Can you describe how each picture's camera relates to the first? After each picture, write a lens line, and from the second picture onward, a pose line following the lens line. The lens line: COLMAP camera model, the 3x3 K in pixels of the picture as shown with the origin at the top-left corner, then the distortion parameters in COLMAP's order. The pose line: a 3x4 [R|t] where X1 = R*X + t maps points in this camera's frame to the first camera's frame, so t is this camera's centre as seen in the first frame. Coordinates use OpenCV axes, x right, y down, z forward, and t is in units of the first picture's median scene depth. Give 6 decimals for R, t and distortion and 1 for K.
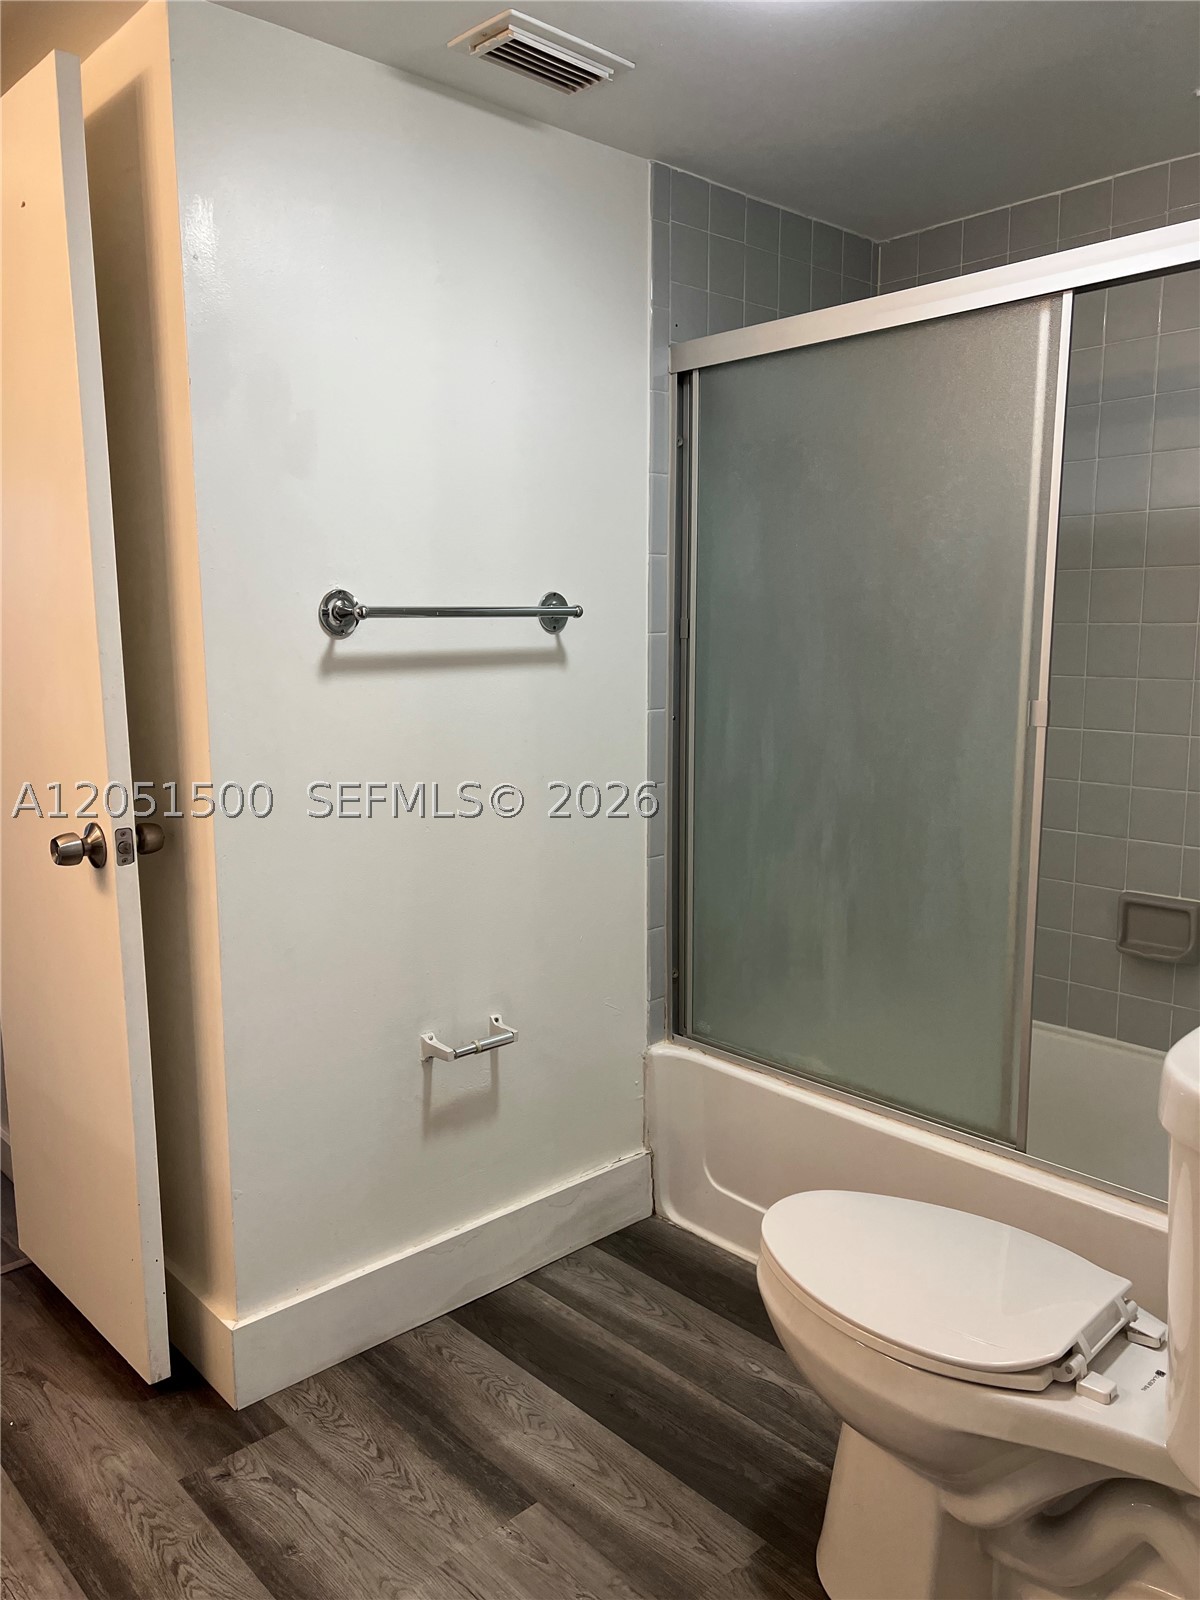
lens RADIAL K [[1205.5, 0, 599.2], [0, 1205.5, 803.7], [0, 0, 1]] dist [0.061391, -0.069122]
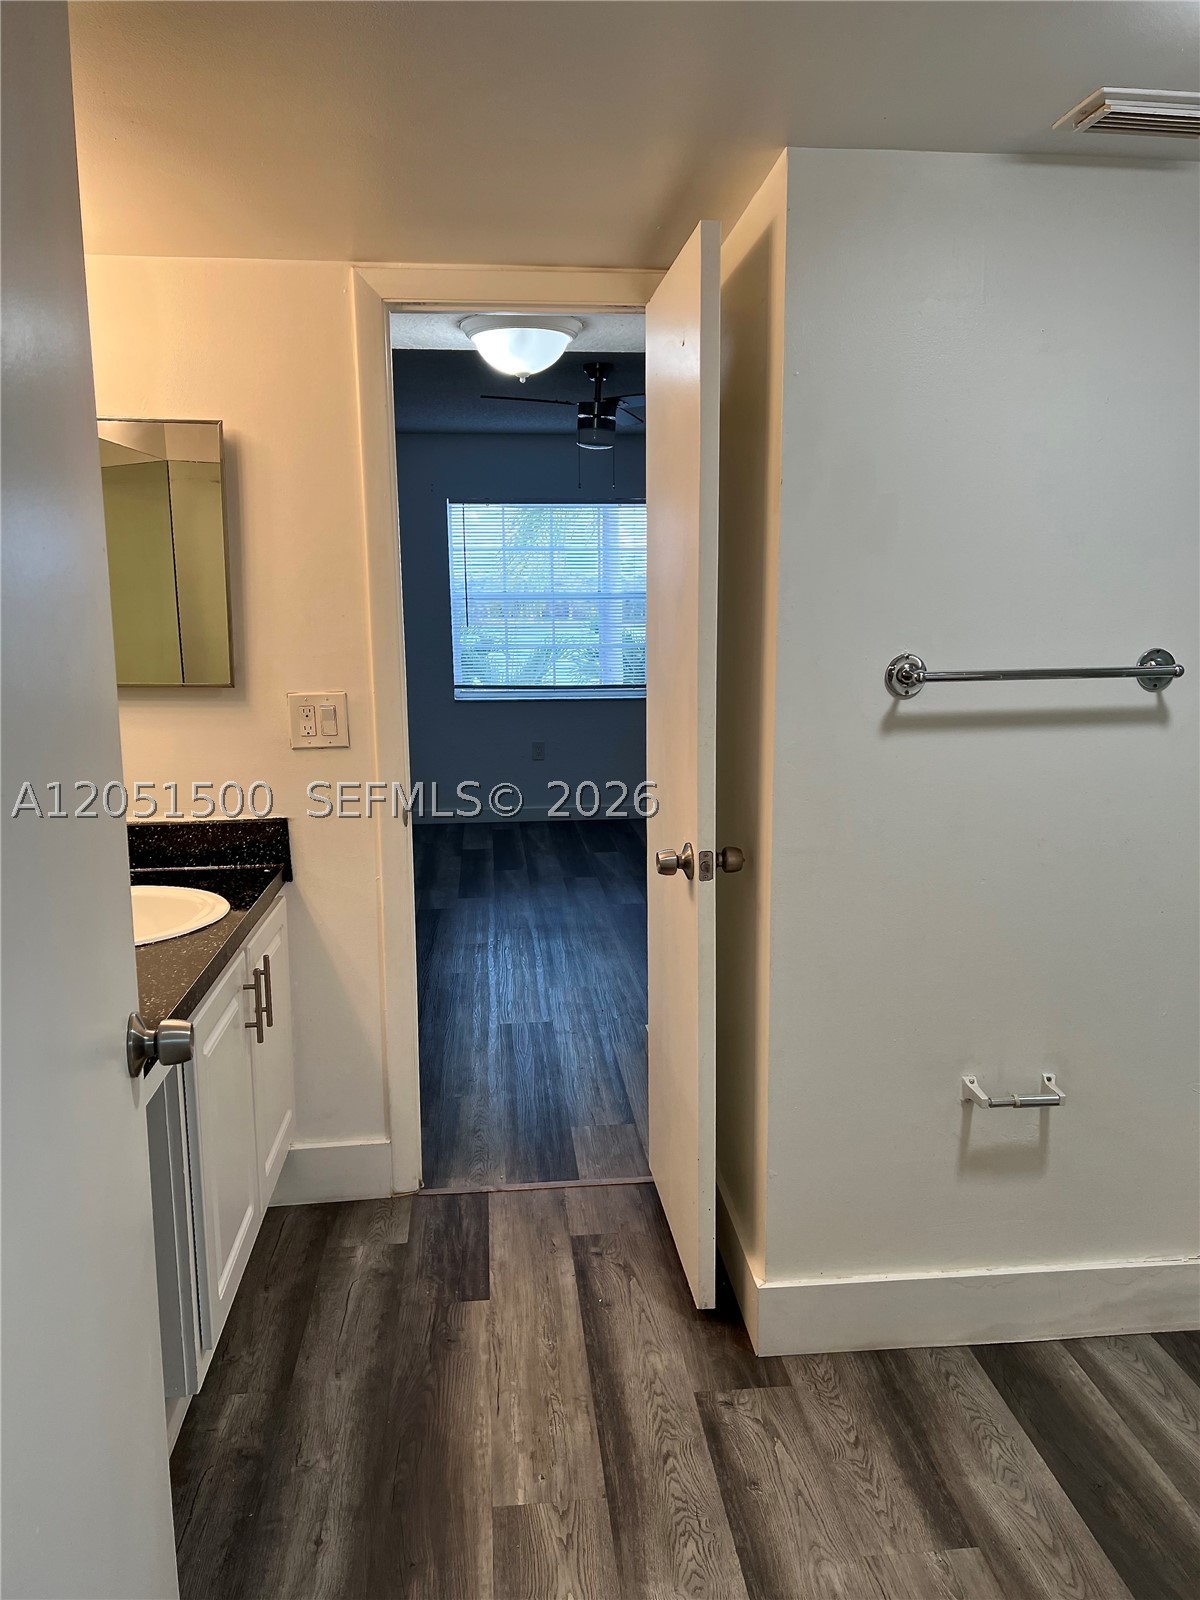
lens RADIAL K [[1205.5, 0, 601.6], [0, 1205.5, 806.8], [0, 0, 1]] dist [0.061391, -0.069122]
pose [[0.800625, 0.101358, -0.590531, 0.196903], [-0.090081, 0.994748, 0.048608, -0.061687], [0.592356, 0.014279, 0.805550, -0.029135]]
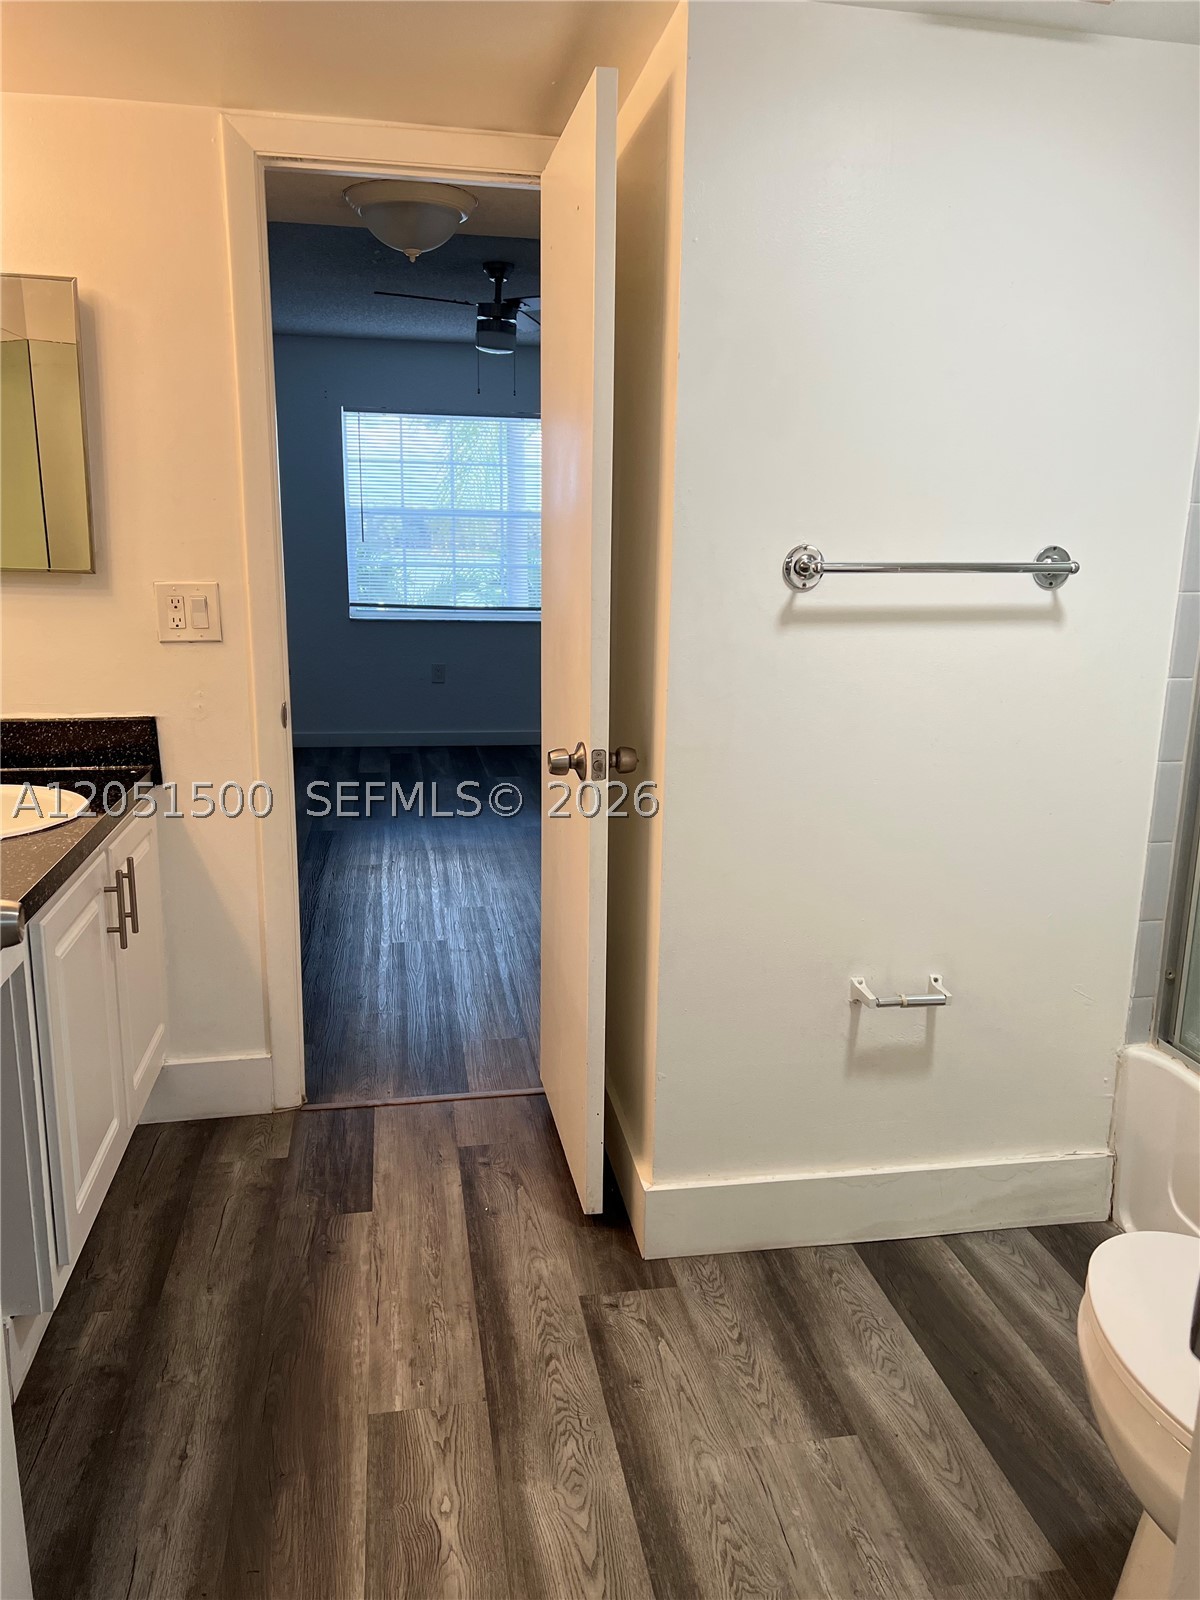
lens RADIAL K [[1205.5, 0, 607.9], [0, 1205.5, 803.7], [0, 0, 1]] dist [0.061391, -0.069122]
pose [[0.845781, 0.136044, -0.515893, 0.189878], [-0.103860, 0.990429, 0.090909, -0.028646], [0.523323, -0.023309, 0.851816, 0.010289]]
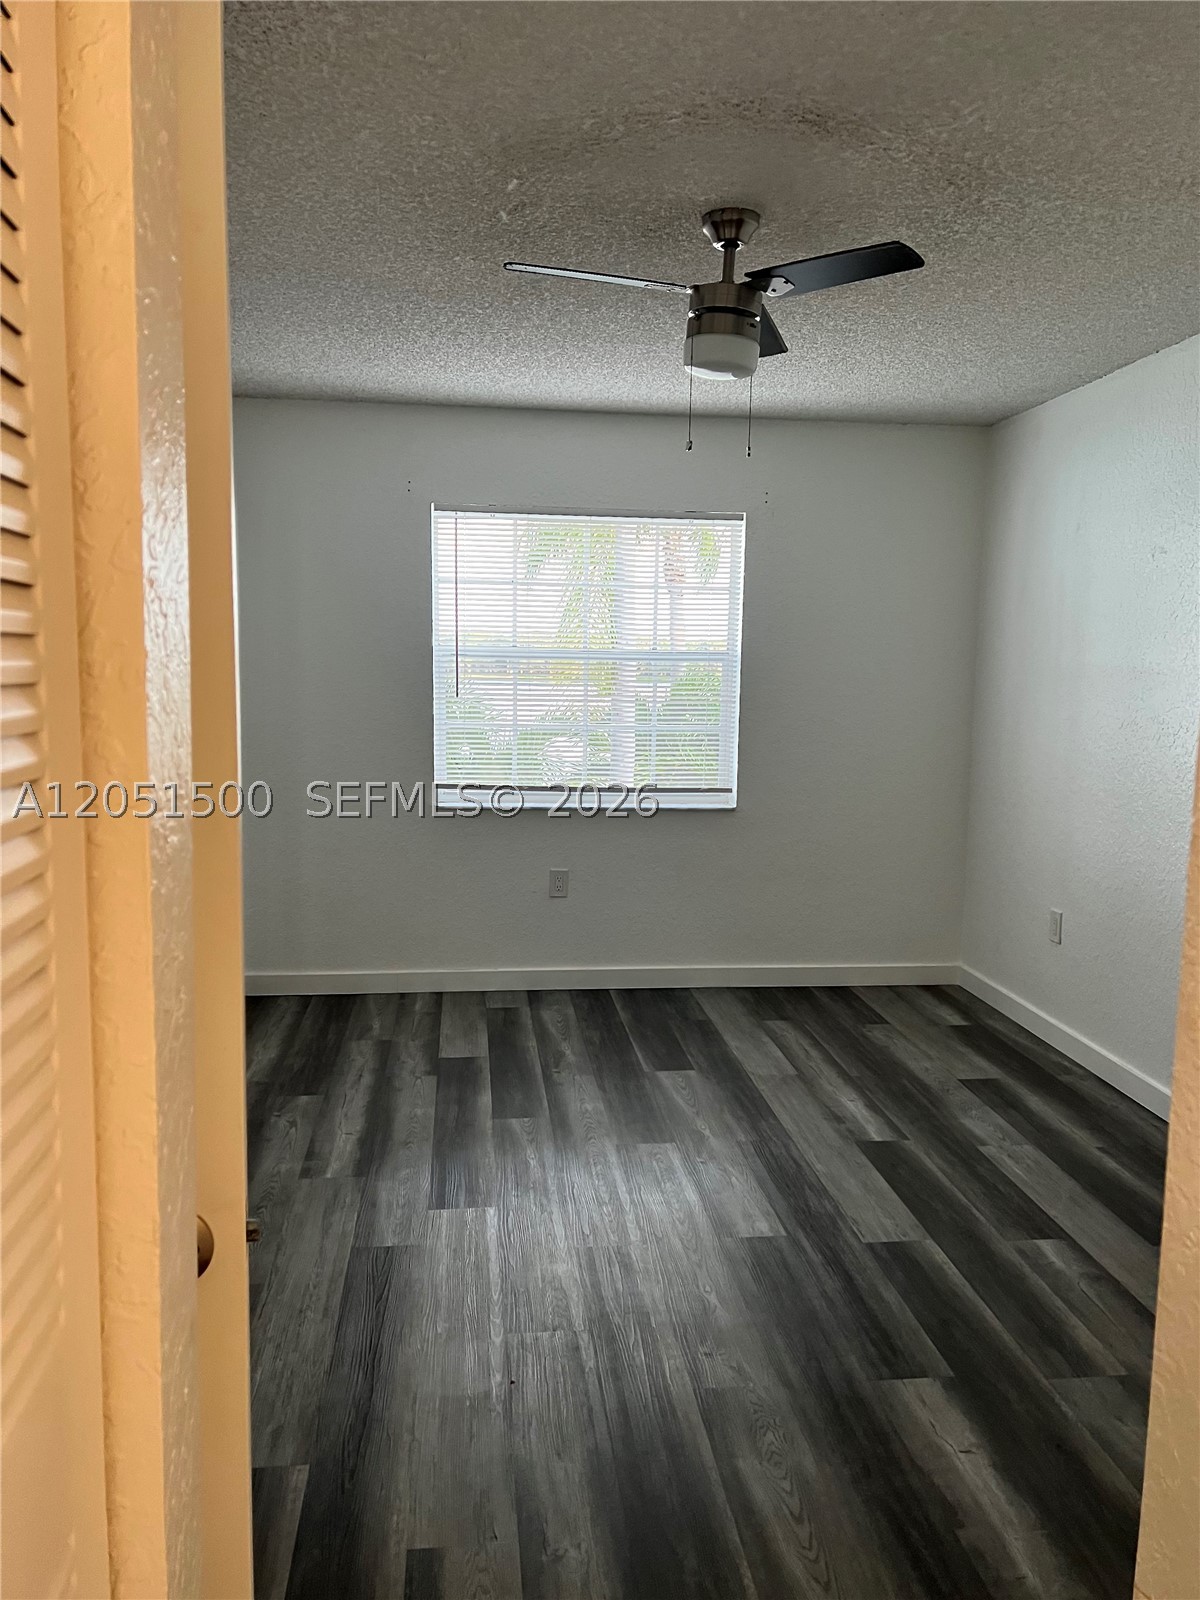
lens RADIAL K [[1205.5, 0, 609.0], [0, 1205.5, 798.2], [0, 0, 1]] dist [0.061391, -0.069122]
pose [[0.812583, 0.087822, -0.576192, -0.687076], [-0.114011, 0.993435, -0.009369, -0.197485], [0.571586, 0.073305, 0.817261, 0.883272]]
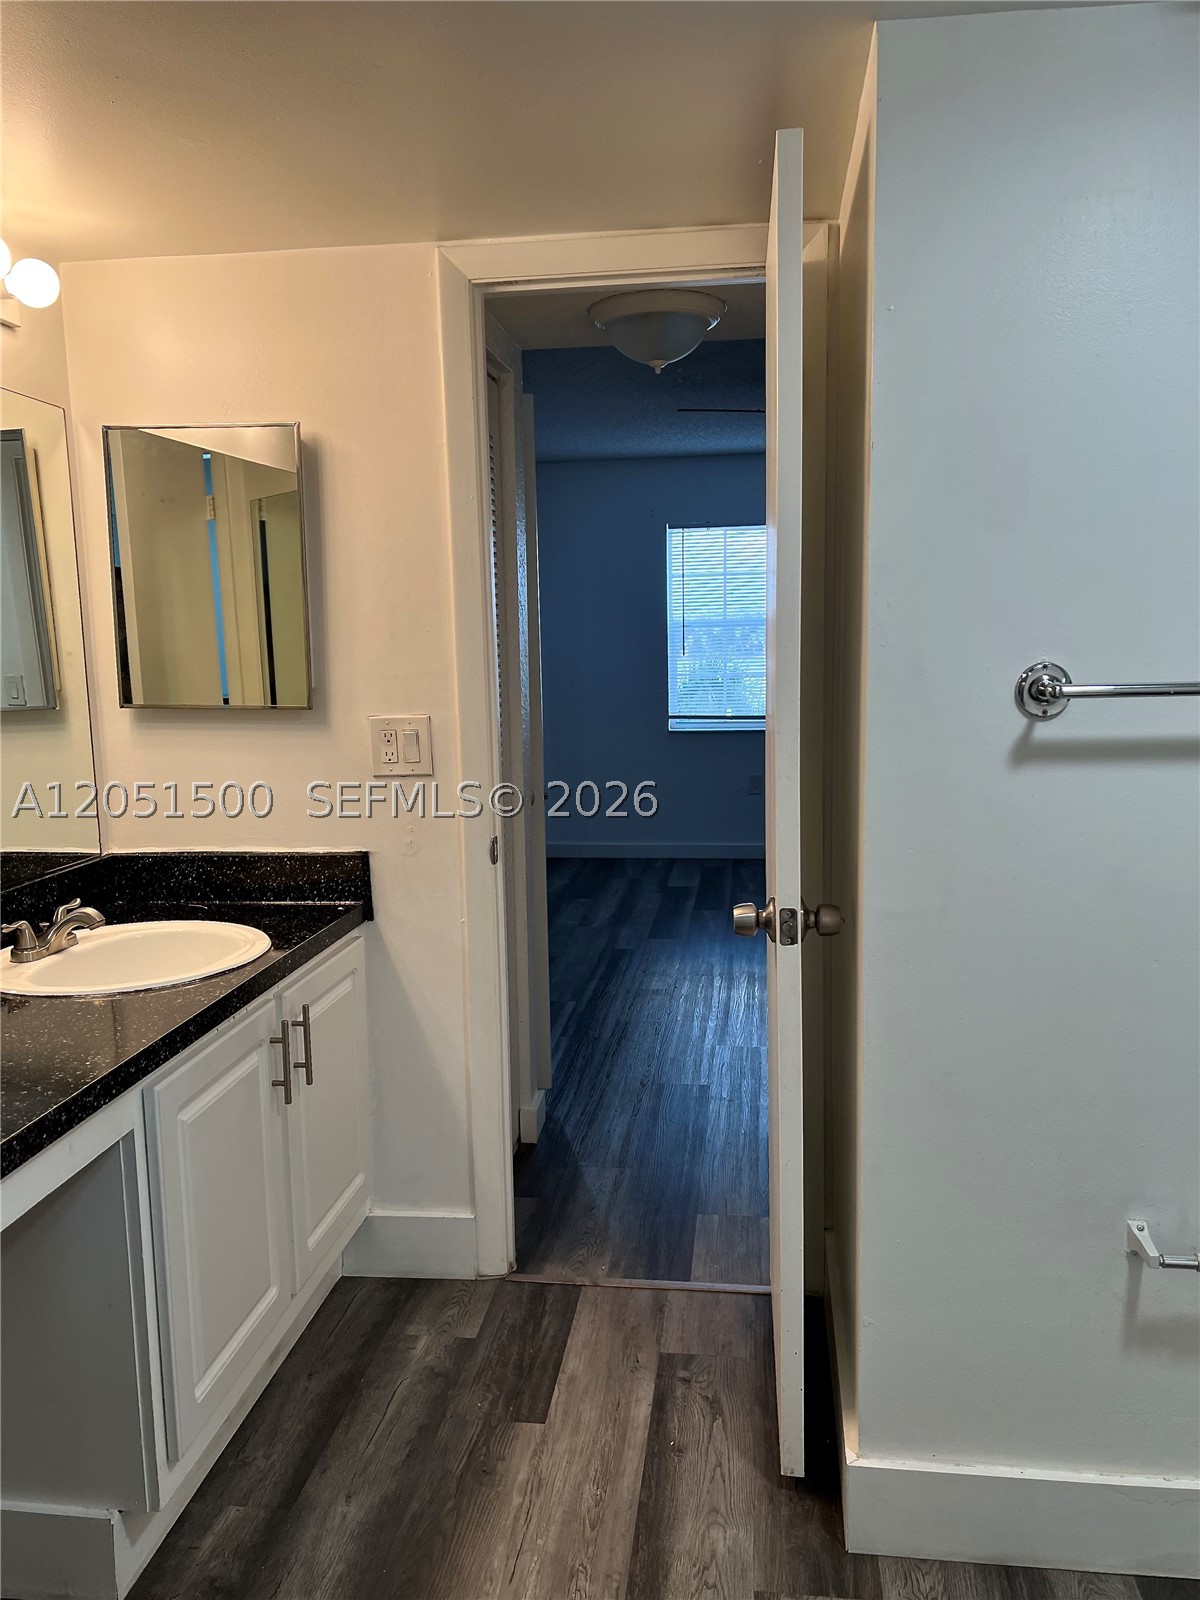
lens RADIAL K [[1205.5, 0, 597.1], [0, 1205.5, 805.6], [0, 0, 1]] dist [0.061391, -0.069122]
pose [[0.645538, 0.098220, -0.757386, 0.203349], [-0.102328, 0.993877, 0.041672, -0.073863], [0.756842, 0.050601, 0.651637, 0.205887]]
